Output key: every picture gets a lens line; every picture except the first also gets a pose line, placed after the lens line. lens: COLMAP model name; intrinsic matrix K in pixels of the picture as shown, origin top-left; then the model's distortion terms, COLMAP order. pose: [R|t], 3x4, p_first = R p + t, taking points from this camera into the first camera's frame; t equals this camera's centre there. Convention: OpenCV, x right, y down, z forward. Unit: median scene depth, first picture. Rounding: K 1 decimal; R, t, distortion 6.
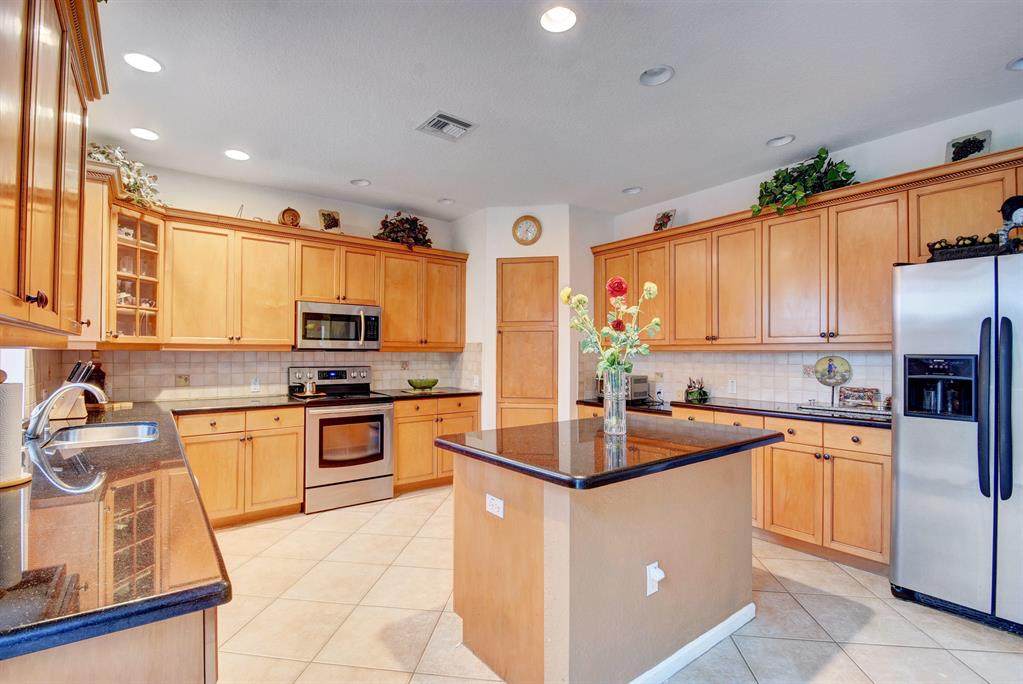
lens RADIAL K [[464.5, 0, 490.1], [0, 464.5, 350.4], [0, 0, 1]] dist [0.002802, -0.009092]
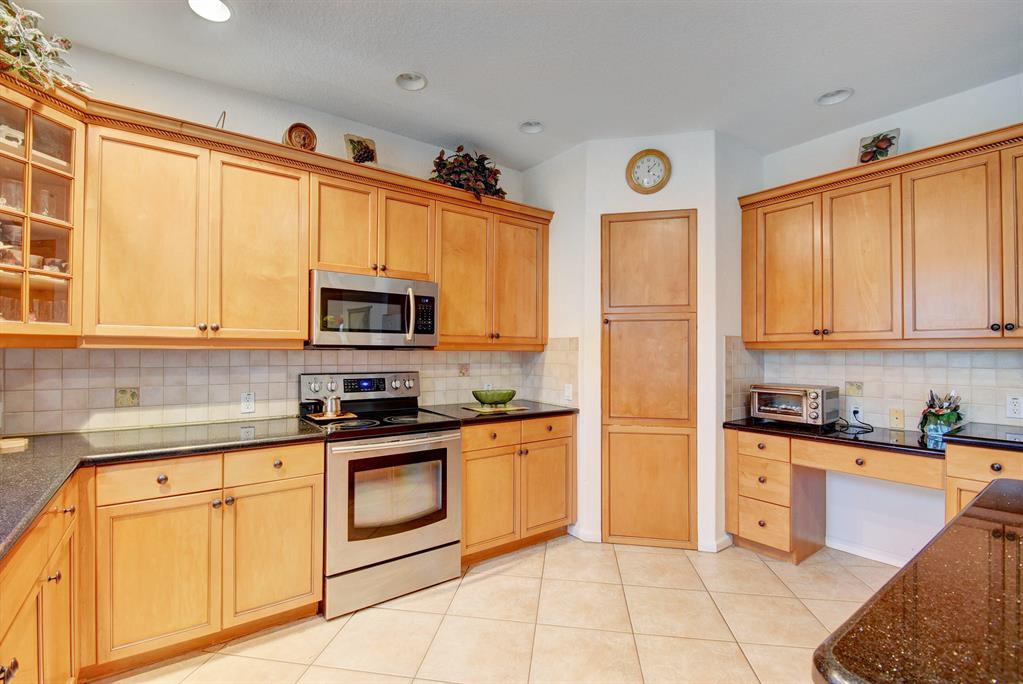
lens RADIAL K [[451.1, 0, 490.3], [0, 451.1, 348.5], [0, 0, 1]] dist [0.006703, -0.012604]
pose [[0.999842, -0.000616, -0.017763, -0.153269], [0.000601, 0.999999, -0.000854, 0.000828], [0.017763, 0.000843, 0.999842, 0.368840]]
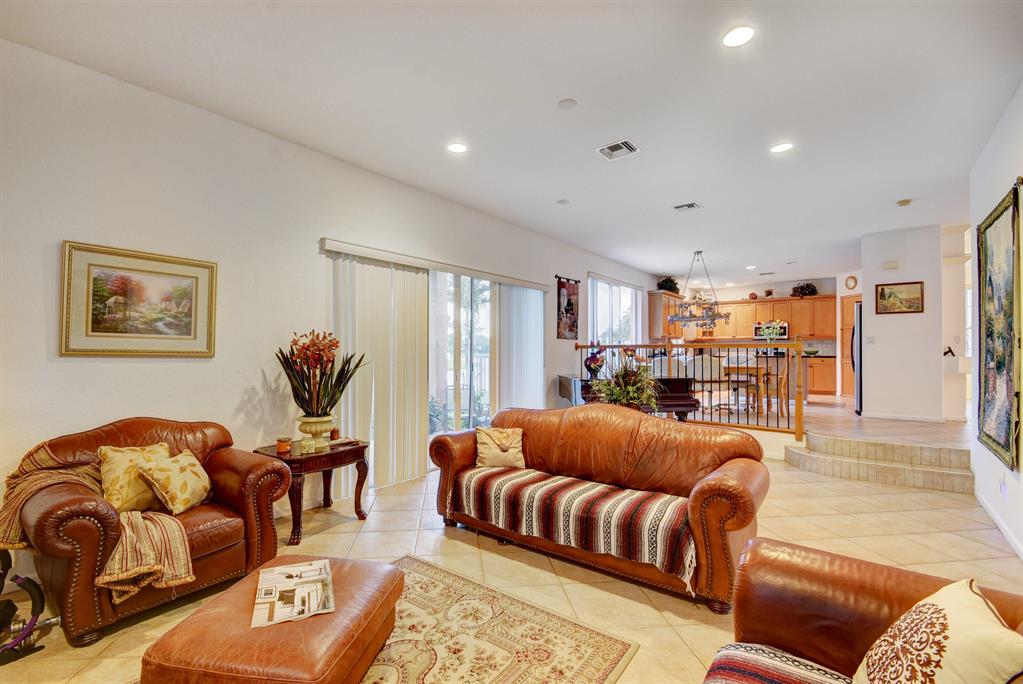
lens RADIAL K [[451.1, 0, 489.2], [0, 451.1, 348.9], [0, 0, 1]] dist [0.006703, -0.012604]
pose [[0.238824, -0.011326, -0.970997, 1.918119], [0.005447, 0.999932, -0.010323, 0.076440], [0.971047, -0.002824, 0.238870, -1.306172]]
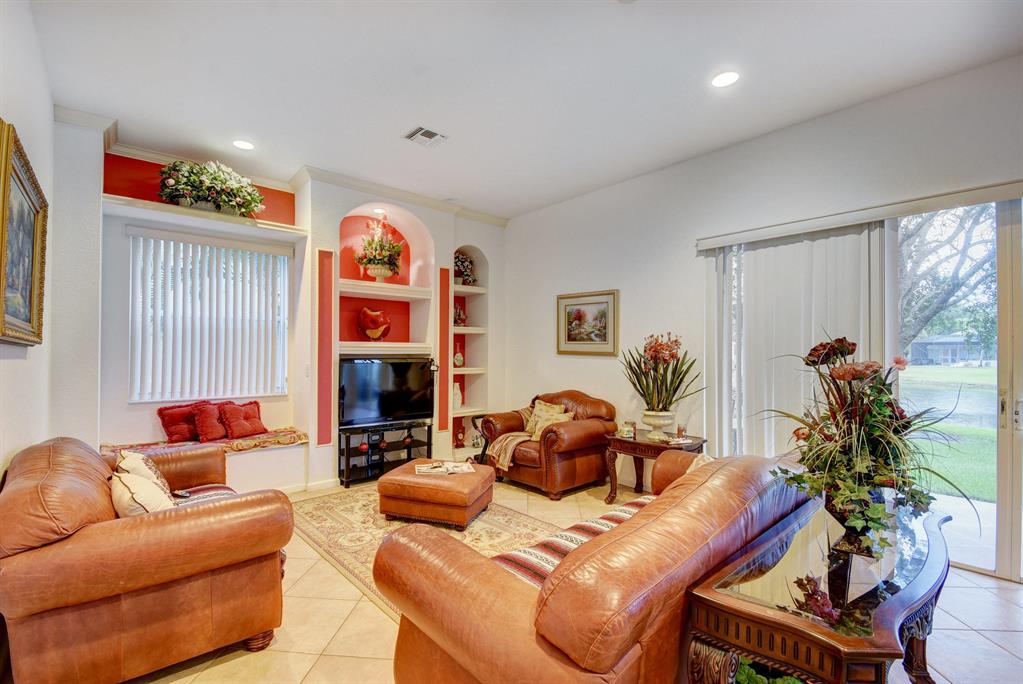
lens RADIAL K [[451.1, 0, 499.4], [0, 451.1, 348.0], [0, 0, 1]] dist [0.006703, -0.012604]
pose [[-0.997809, -0.011033, -0.065233, 1.389308], [-0.010108, 0.999844, -0.014494, 0.078843], [0.065383, -0.013803, -0.997765, -0.477645]]
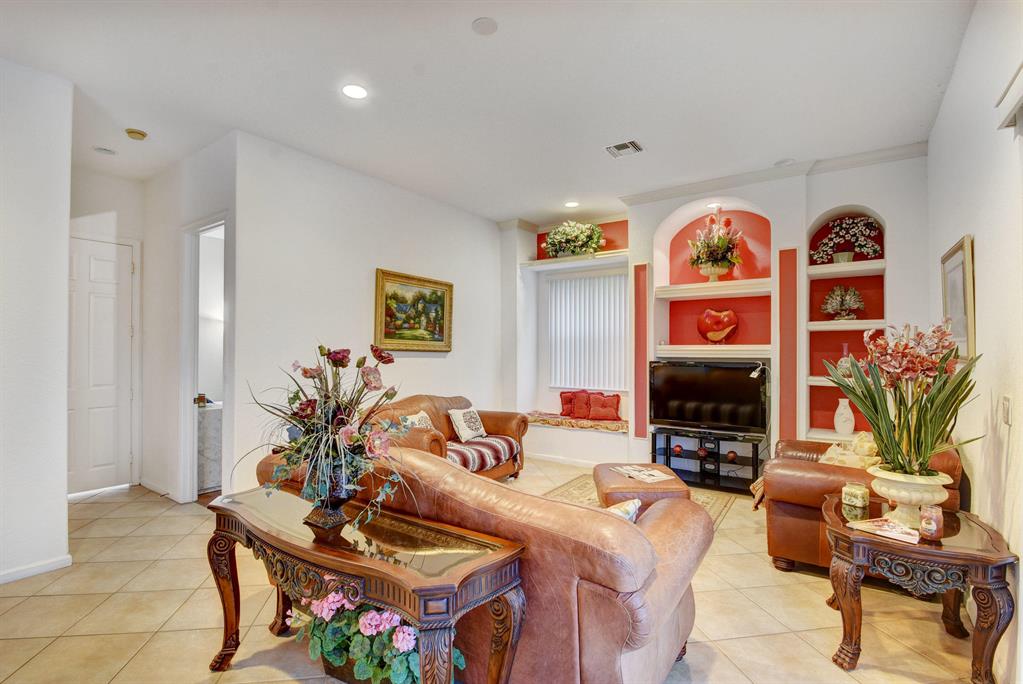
lens RADIAL K [[464.5, 0, 507.9], [0, 464.5, 351.4], [0, 0, 1]] dist [0.002802, -0.009092]
pose [[-0.316471, -0.002413, 0.948599, 0.666612], [-0.011131, 0.999937, -0.001171, 0.072549], [-0.948537, -0.010930, -0.316478, -0.849773]]
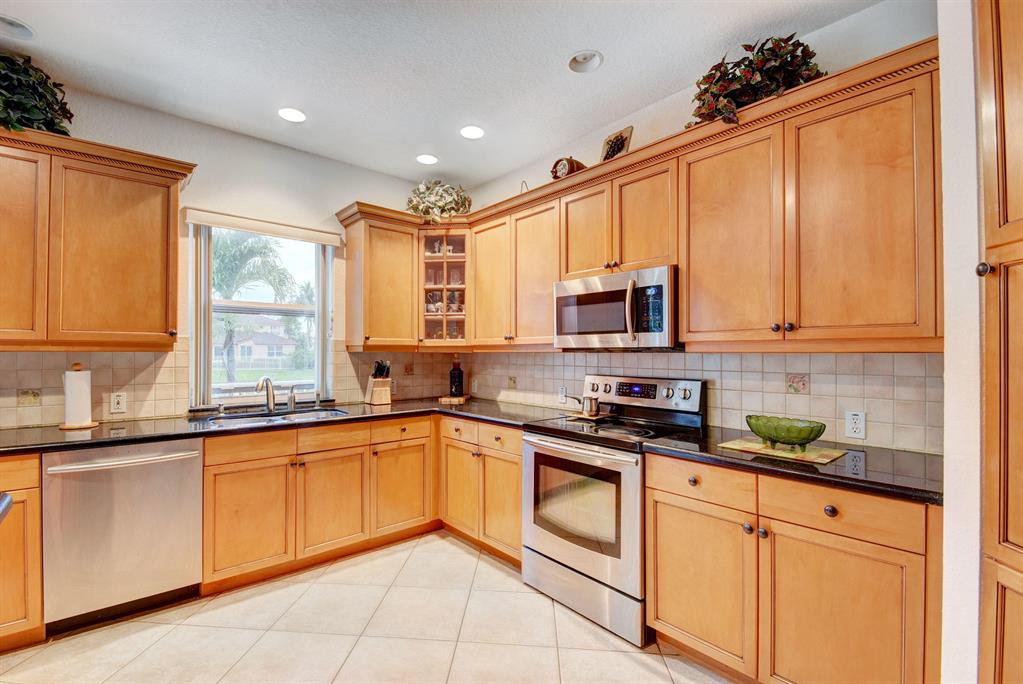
lens RADIAL K [[451.1, 0, 496.6], [0, 451.1, 348.8], [0, 0, 1]] dist [0.006703, -0.012604]
pose [[0.074177, -0.014292, -0.997143, 0.259028], [0.003655, 0.999894, -0.014059, 0.005574], [0.997238, -0.002602, 0.074222, 0.801747]]
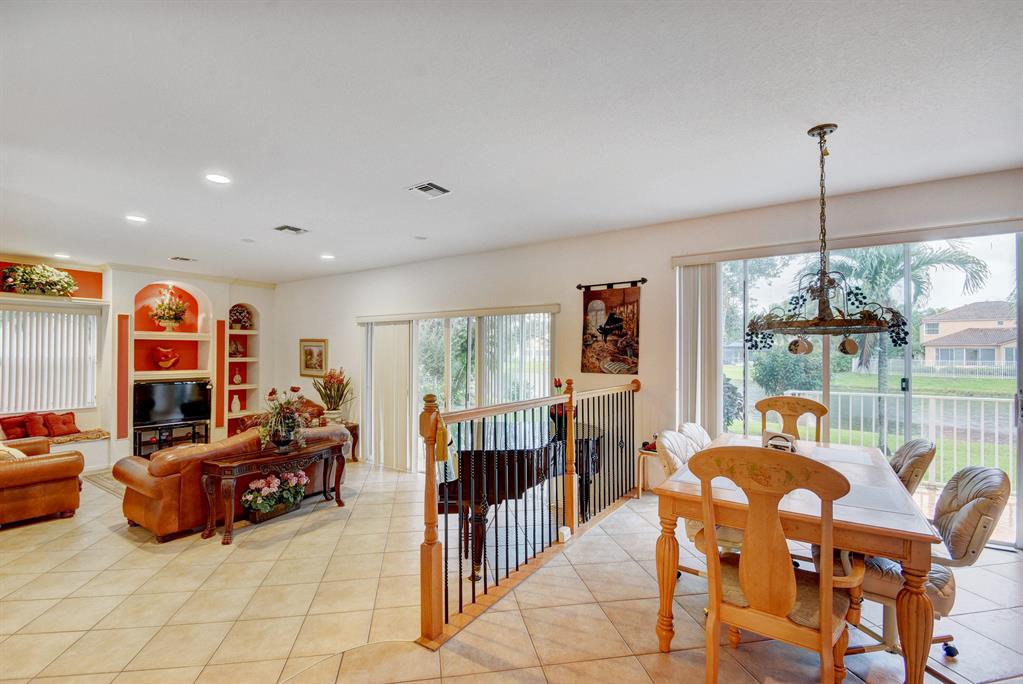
lens RADIAL K [[451.1, 0, 496.4], [0, 451.1, 347.6], [0, 0, 1]] dist [0.006703, -0.012604]
pose [[-0.951755, -0.012495, -0.306604, 0.923390], [-0.007481, 0.999818, -0.017523, -0.023471], [0.306767, -0.014384, -0.951676, 0.453689]]
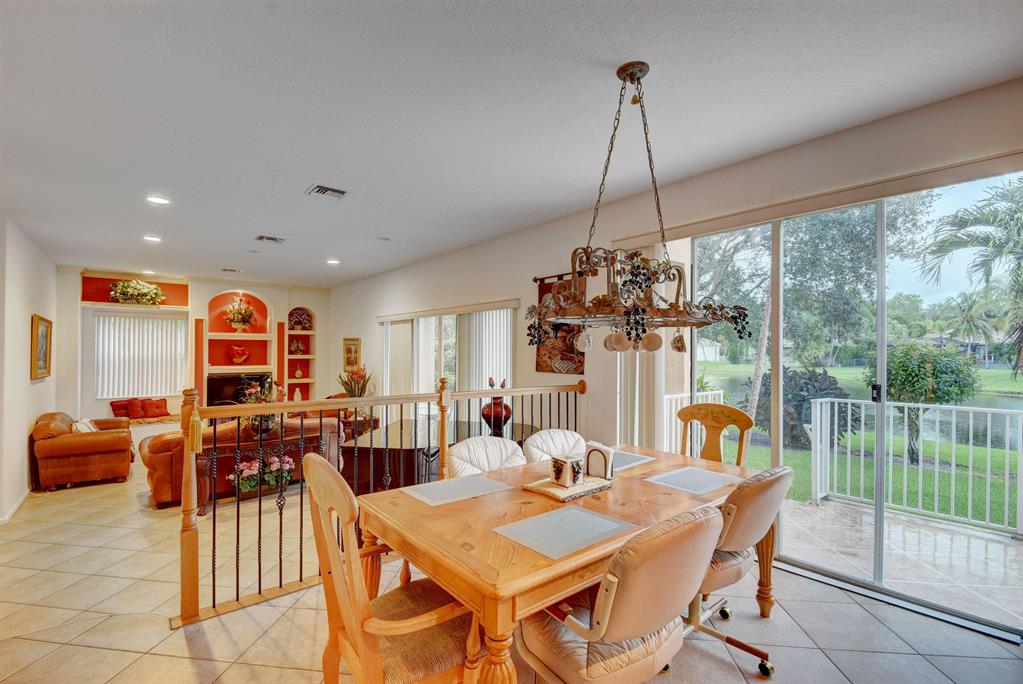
lens RADIAL K [[451.1, 0, 497.4], [0, 451.1, 348.2], [0, 0, 1]] dist [0.006703, -0.012604]
pose [[-0.999353, -0.011084, -0.034218, 0.463271], [-0.010702, 0.999879, -0.011315, -0.024530], [0.034339, -0.010942, -0.999350, 0.496126]]
